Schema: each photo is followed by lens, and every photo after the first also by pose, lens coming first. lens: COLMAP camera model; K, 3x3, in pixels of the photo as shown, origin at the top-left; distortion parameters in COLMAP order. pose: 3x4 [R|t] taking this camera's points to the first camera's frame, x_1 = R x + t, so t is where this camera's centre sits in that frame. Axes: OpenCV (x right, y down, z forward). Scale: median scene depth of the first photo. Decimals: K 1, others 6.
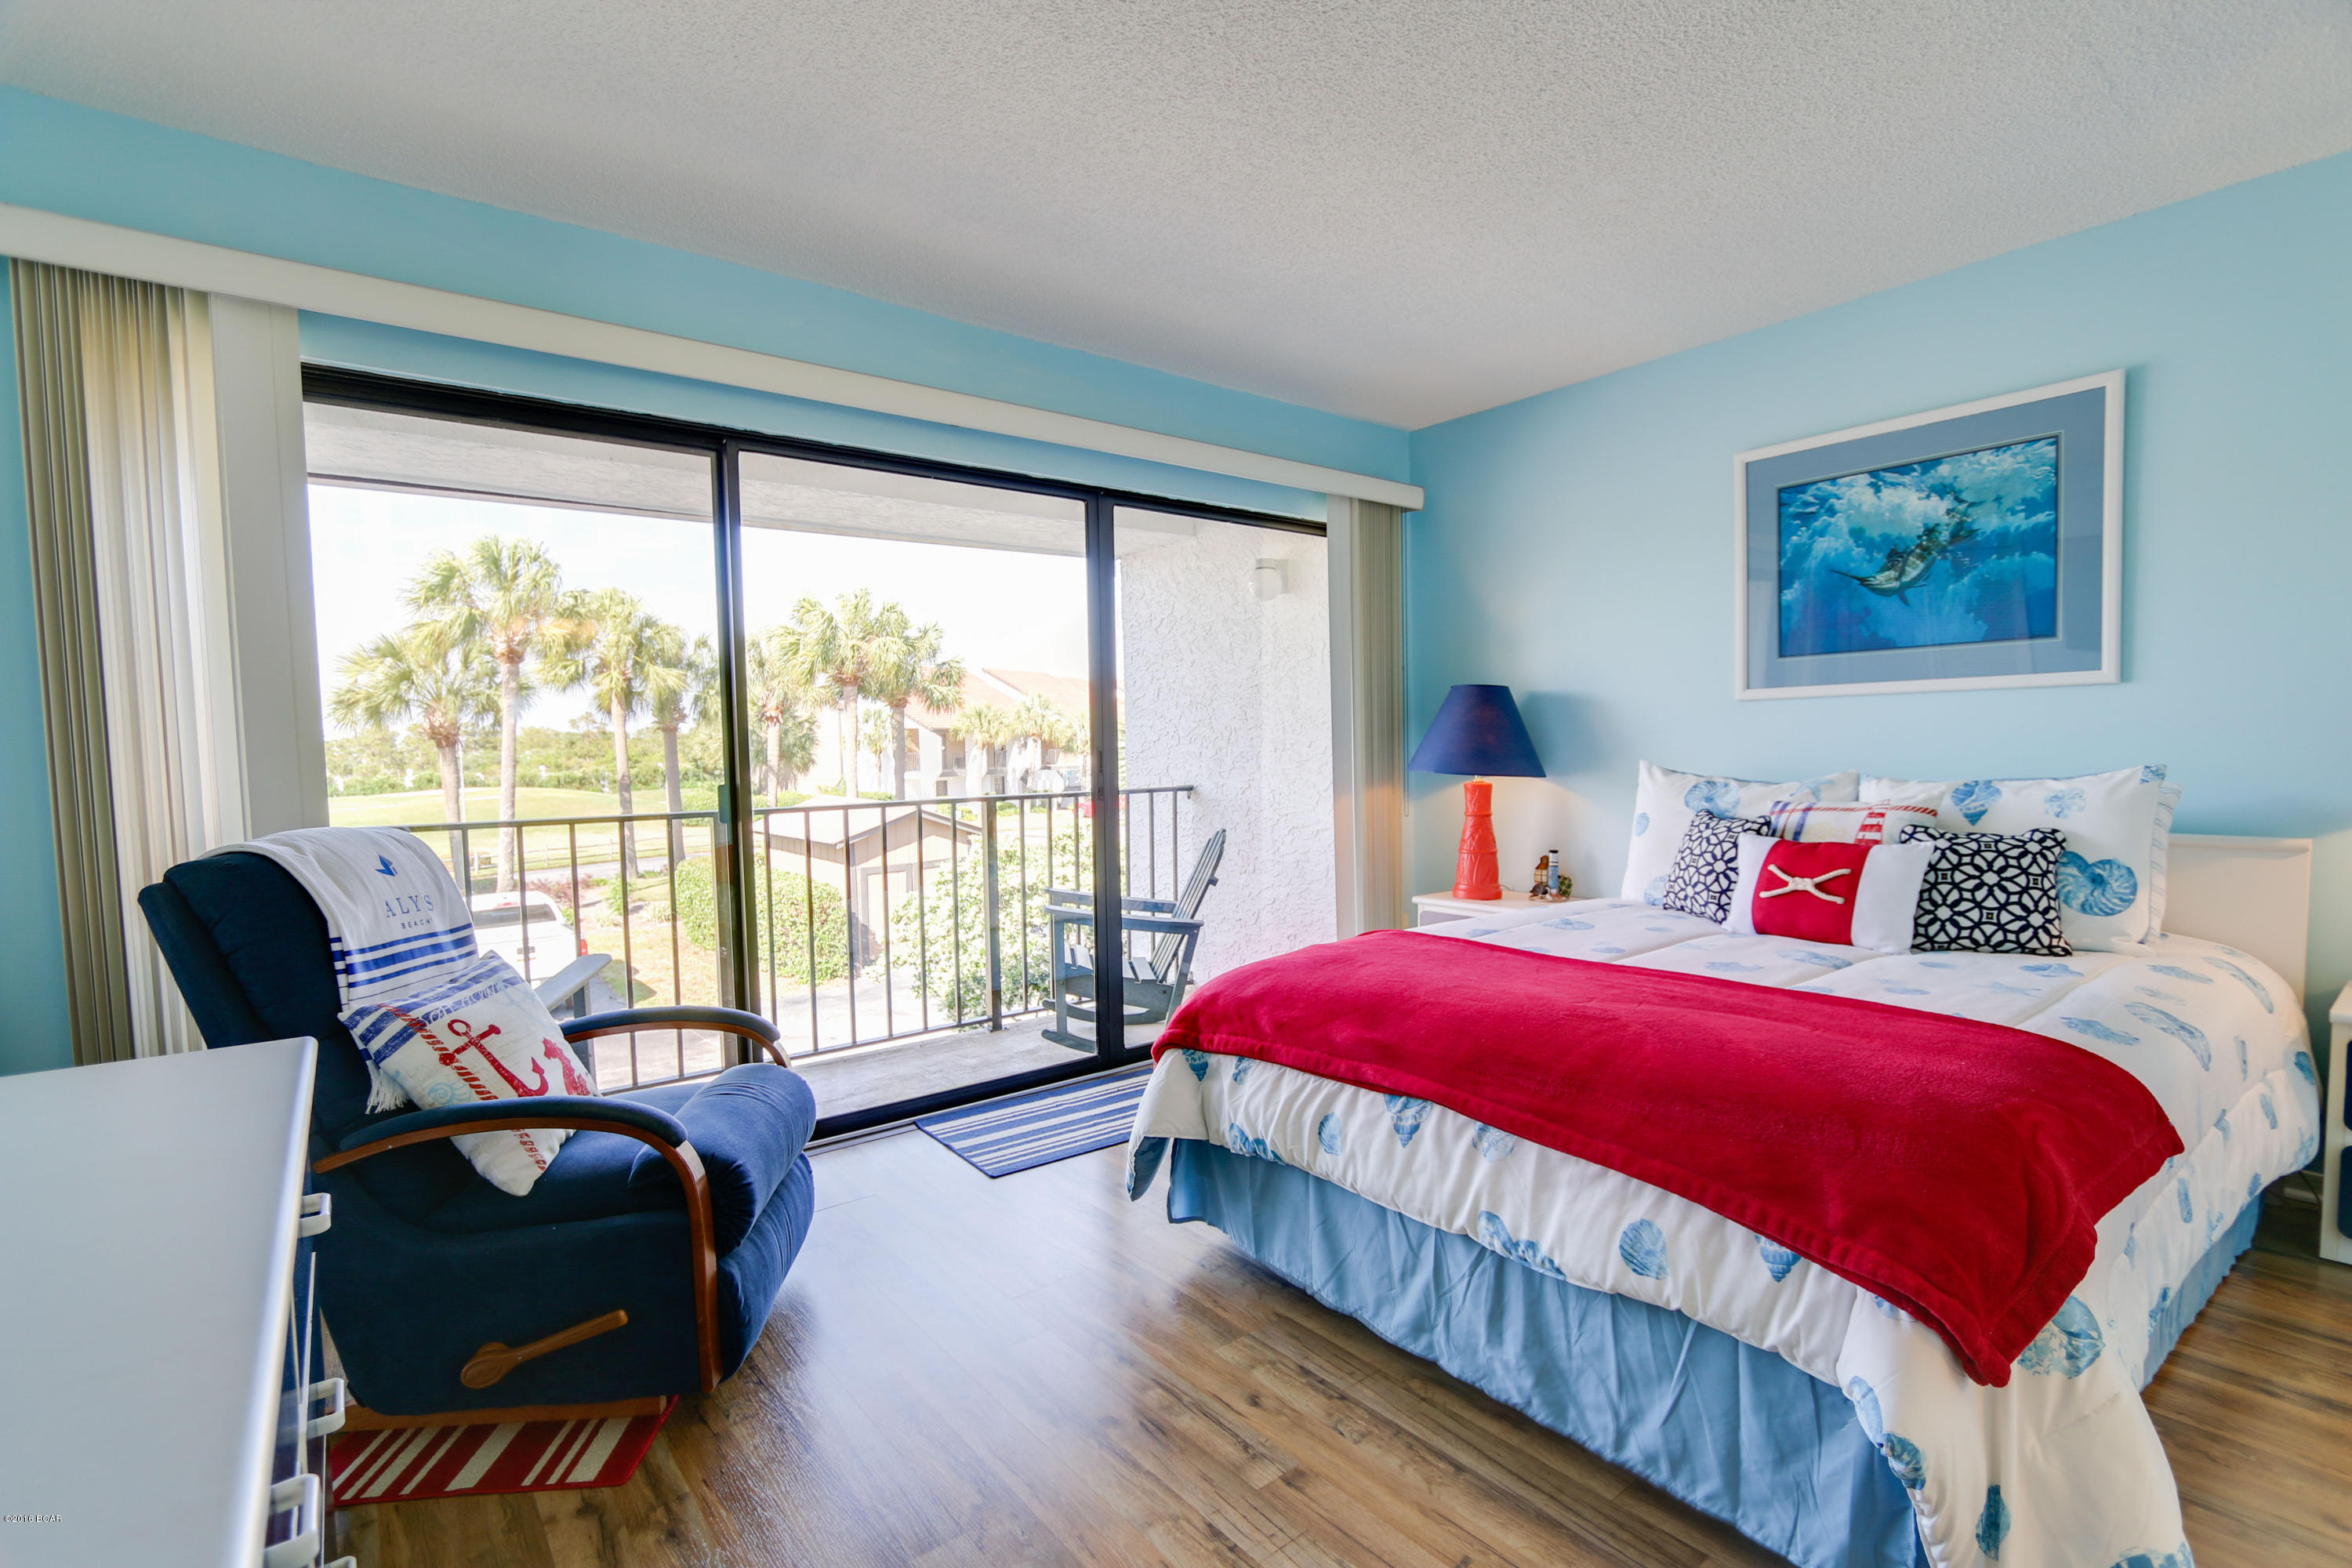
lens RADIAL K [[1080.9, 0, 1172.2], [0, 1080.9, 797.3], [0, 0, 1]] dist [-0.016436, 0.002631]
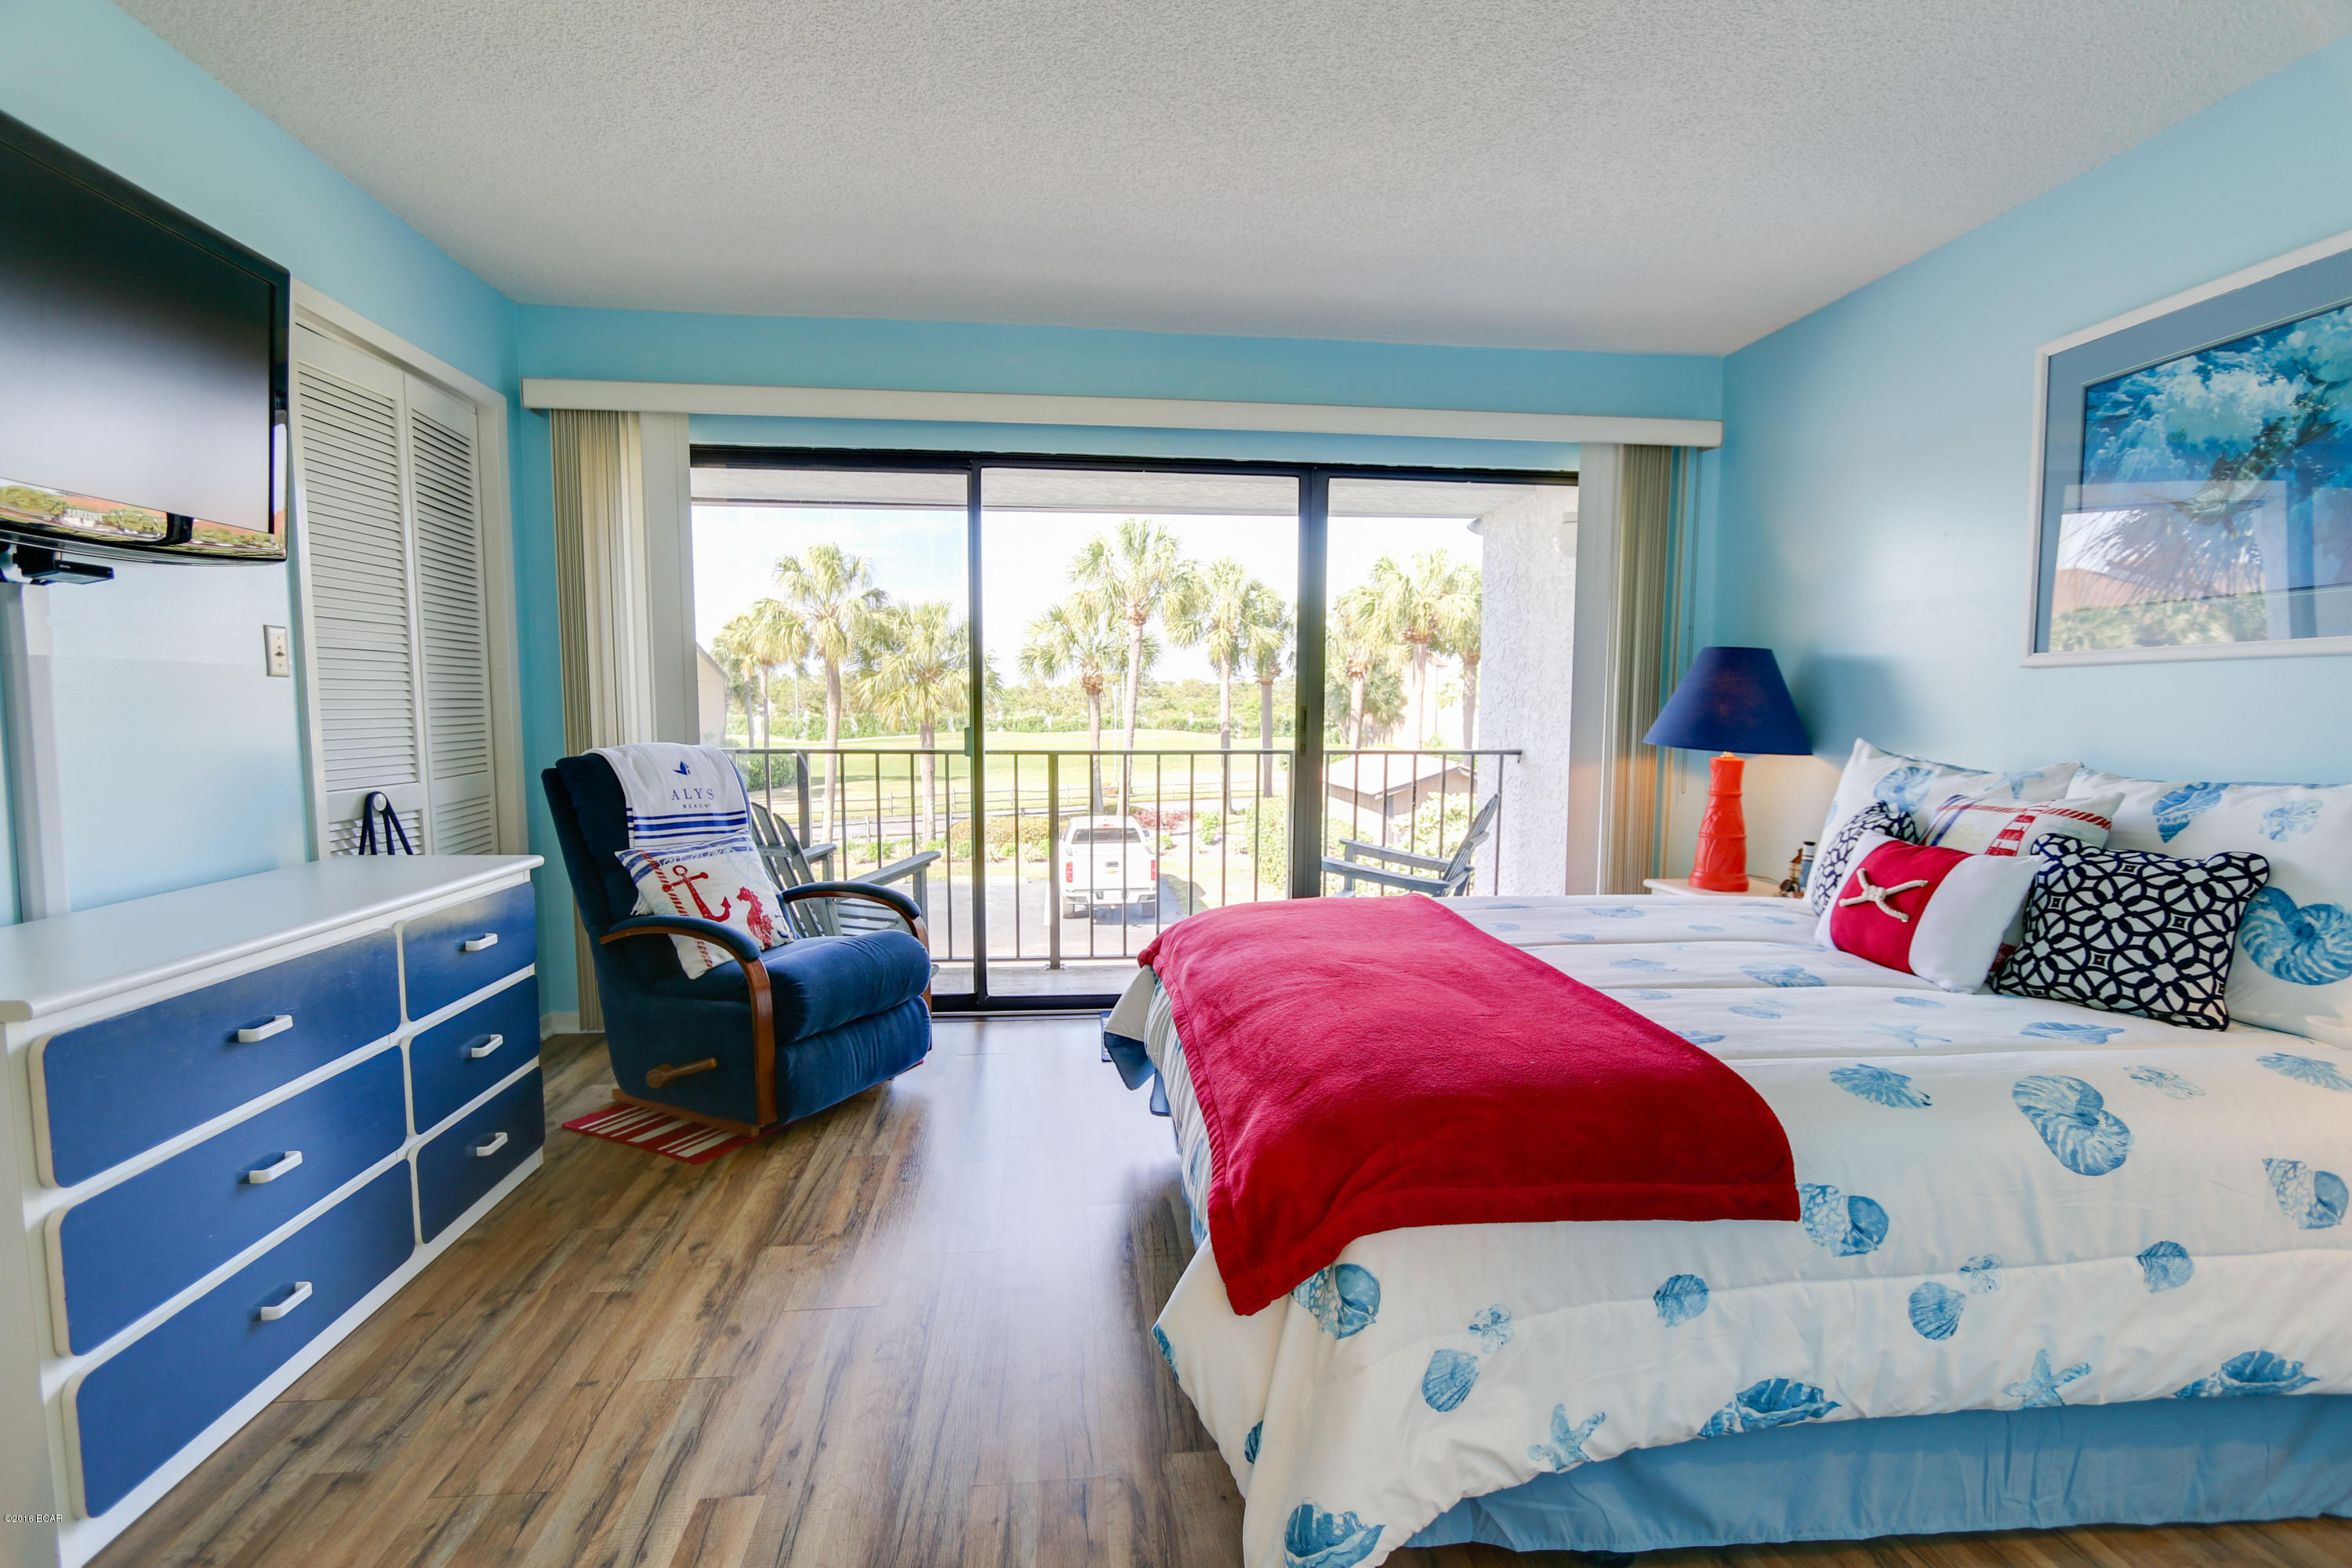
lens RADIAL K [[1080.9, 0, 1174.5], [0, 1080.9, 796.2], [0, 0, 1]] dist [-0.016436, 0.002631]
pose [[0.847482, 0.069228, -0.526290, 0.484541], [-0.048548, 0.997412, 0.053023, -0.009659], [0.528599, -0.019385, 0.848650, 0.019838]]
